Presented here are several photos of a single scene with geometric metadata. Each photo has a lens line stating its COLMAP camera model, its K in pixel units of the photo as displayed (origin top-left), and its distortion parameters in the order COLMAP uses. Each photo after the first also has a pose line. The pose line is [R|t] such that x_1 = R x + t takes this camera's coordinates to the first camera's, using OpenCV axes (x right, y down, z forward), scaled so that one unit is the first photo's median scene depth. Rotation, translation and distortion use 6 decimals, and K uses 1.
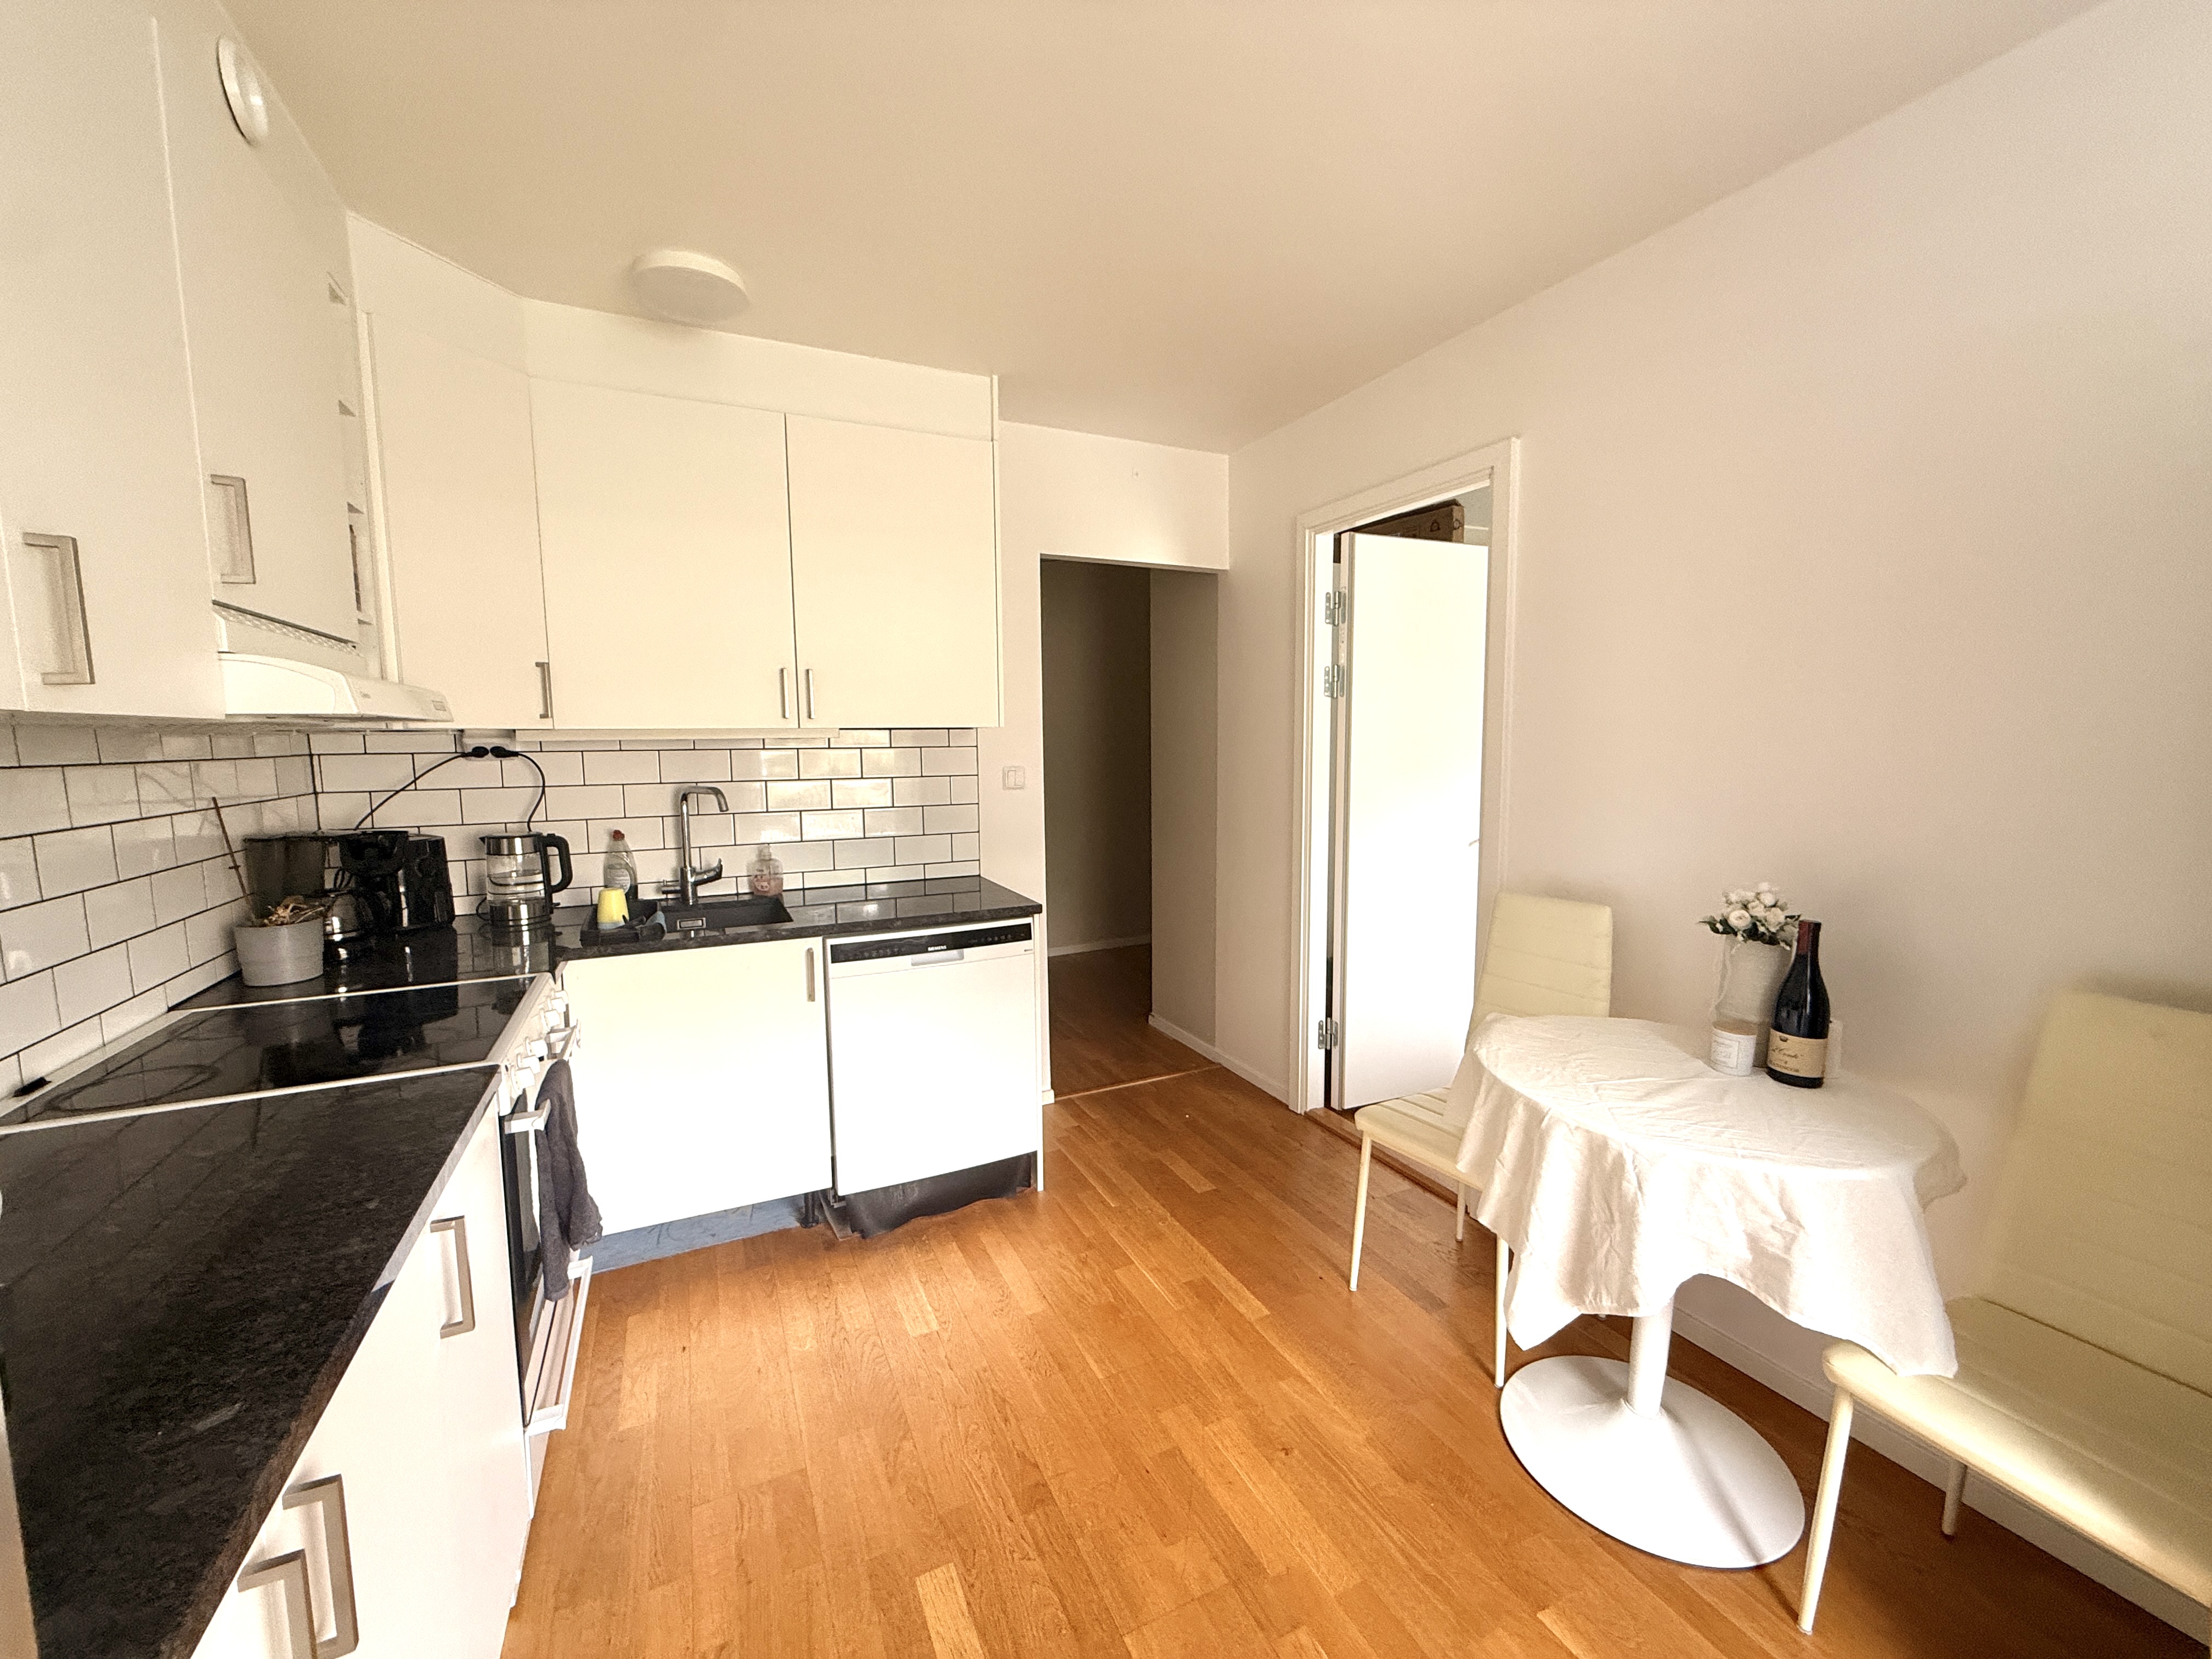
lens RADIAL K [[881.6, 0, 1099.6], [0, 881.6, 831.2], [0, 0, 1]] dist [0.000778, 0.000267]
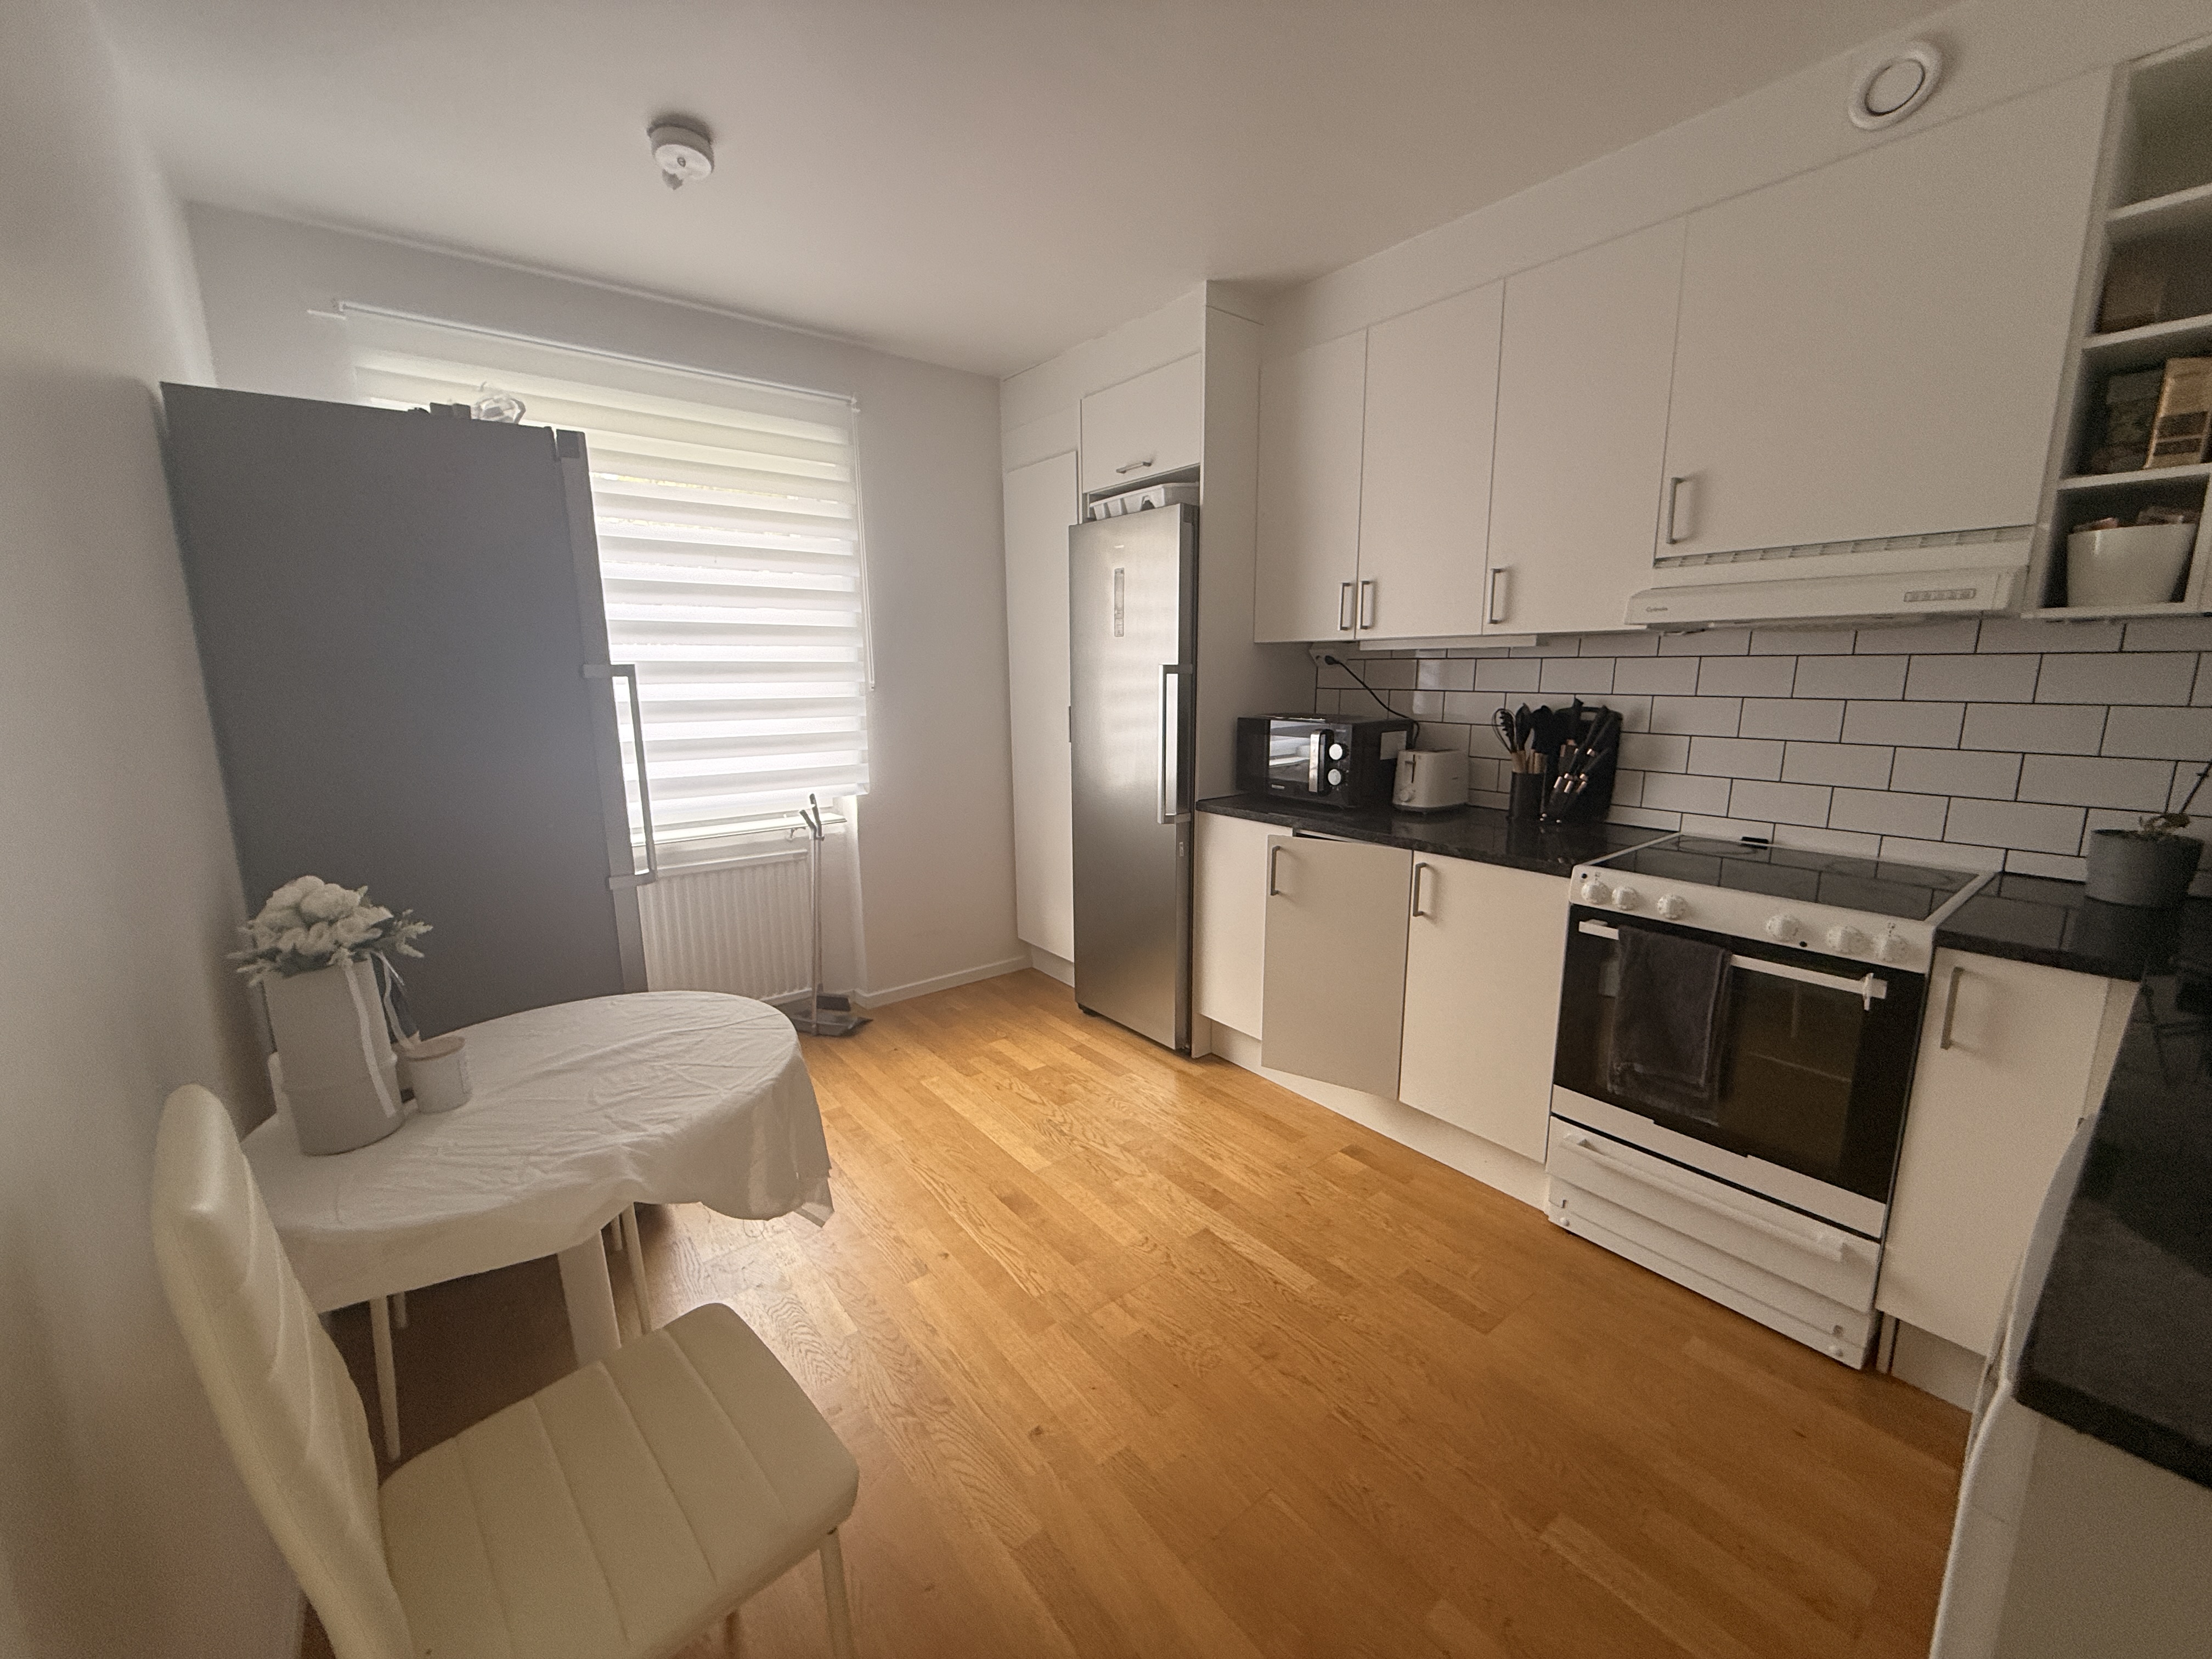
lens RADIAL K [[881.6, 0, 1099.0], [0, 881.6, 827.7], [0, 0, 1]] dist [0.000778, 0.000267]
pose [[-0.977127, 0.057564, -0.204719, 0.217355], [-0.003554, 0.958113, 0.286370, -0.117915], [0.212629, 0.280547, -0.935993, 1.207217]]
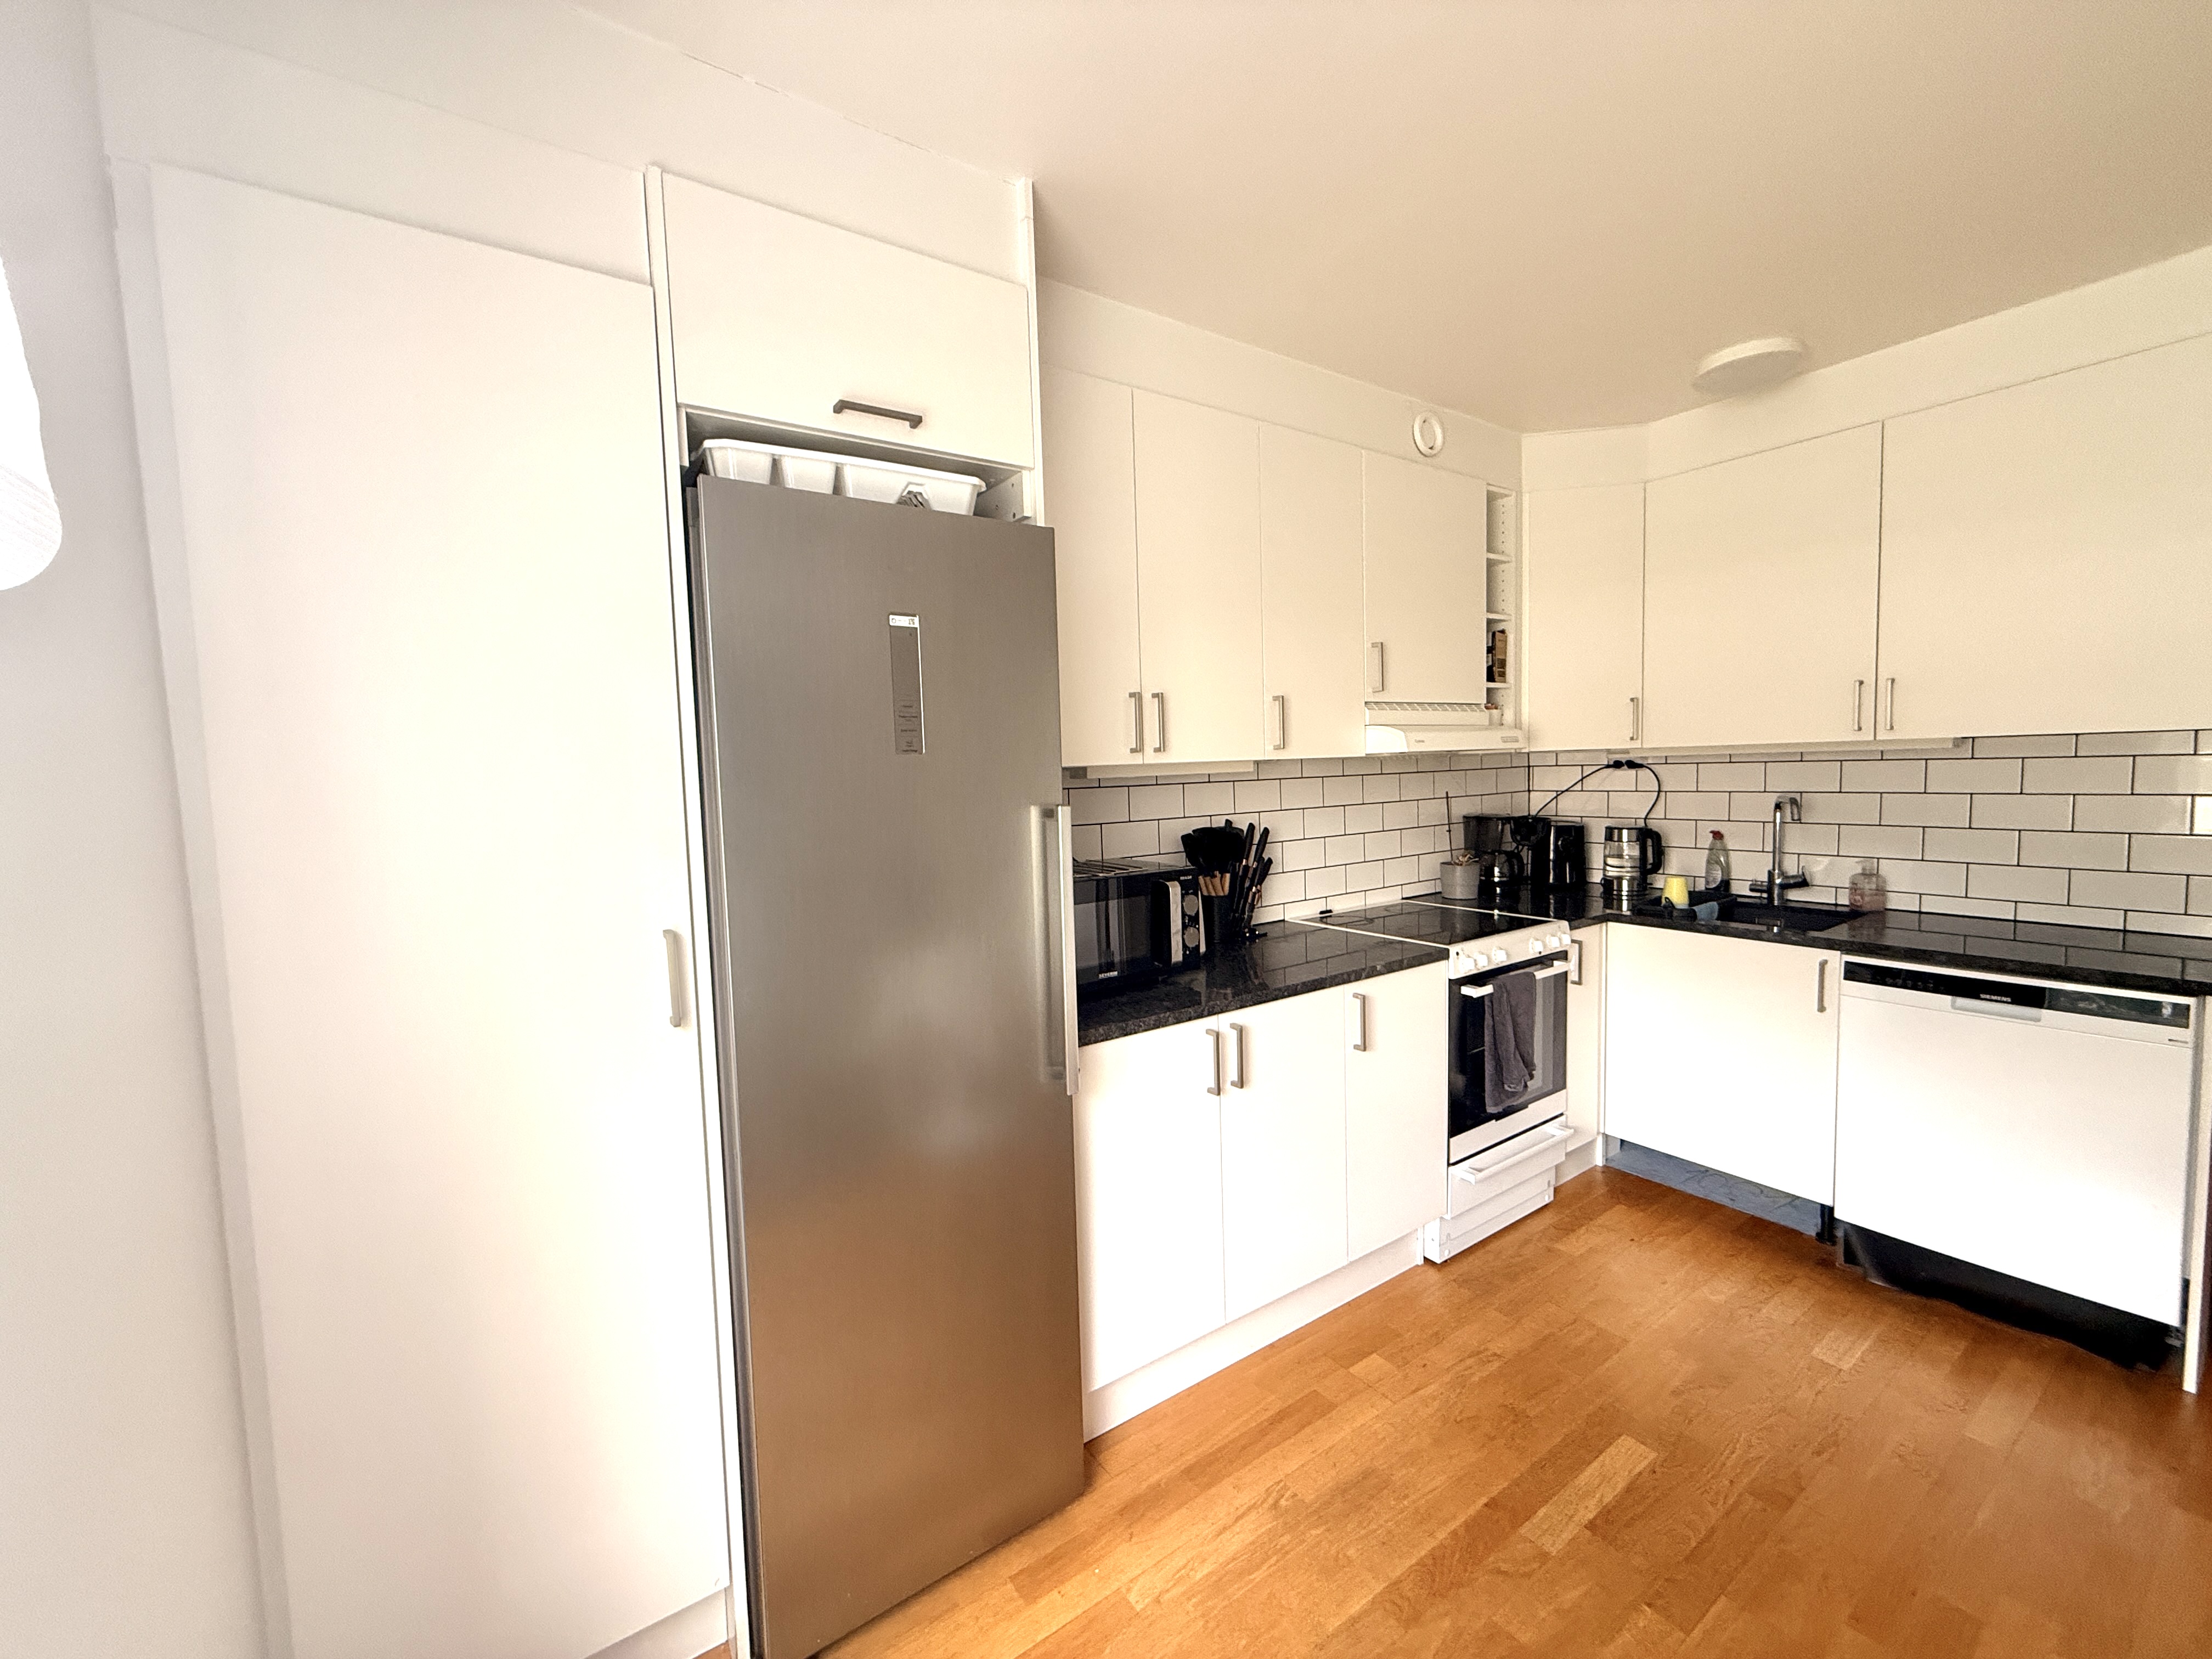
lens RADIAL K [[881.6, 0, 1099.1], [0, 881.6, 828.0], [0, 0, 1]] dist [0.000778, 0.000267]
pose [[0.153619, 0.073853, -0.985366, 0.515205], [-0.075171, 0.995187, 0.062870, -0.018140], [0.985267, 0.064413, 0.158431, 0.009080]]
